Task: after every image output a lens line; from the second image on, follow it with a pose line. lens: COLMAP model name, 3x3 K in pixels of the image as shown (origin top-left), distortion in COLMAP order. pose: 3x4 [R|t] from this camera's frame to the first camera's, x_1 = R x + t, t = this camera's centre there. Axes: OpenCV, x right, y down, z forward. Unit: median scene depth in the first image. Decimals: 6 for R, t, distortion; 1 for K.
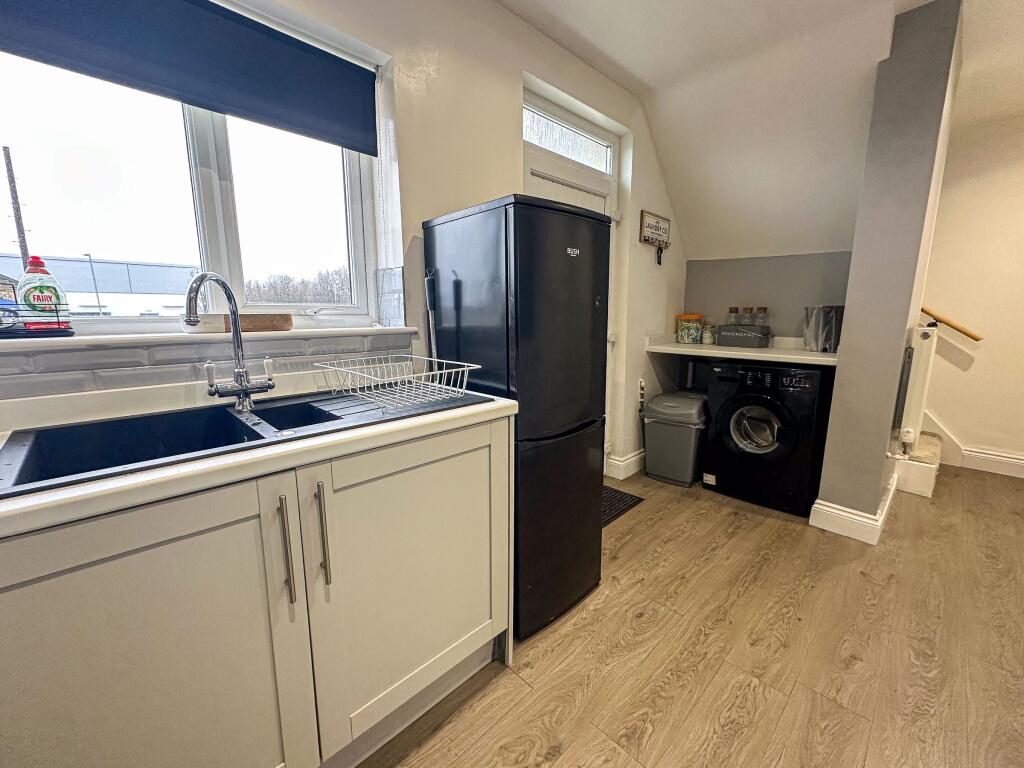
lens RADIAL K [[436.2, 0, 495.9], [0, 436.2, 387.3], [0, 0, 1]] dist [-0.000961, 0.000071]
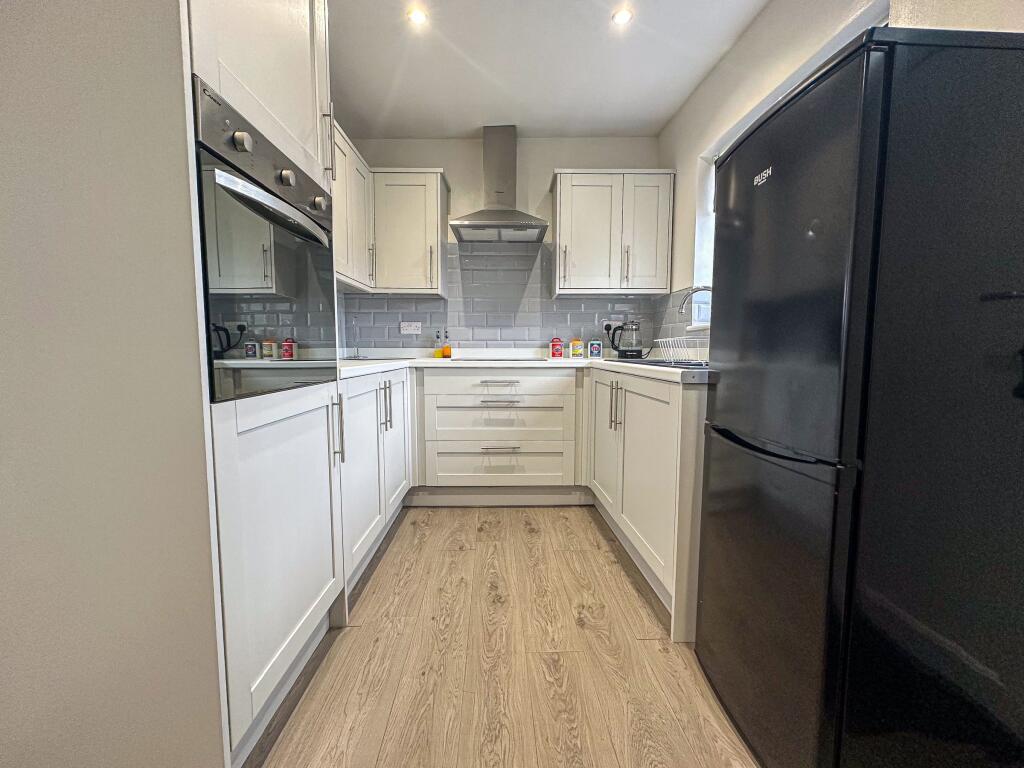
lens RADIAL K [[407.4, 0, 516.9], [0, 407.4, 383.5], [0, 0, 1]] dist [-0.001423, -0.000041]
pose [[-0.647274, 0.064513, -0.759522, 0.947383], [-0.134201, 0.971203, 0.196861, -0.070415], [0.750351, 0.229352, -0.619977, 1.197554]]
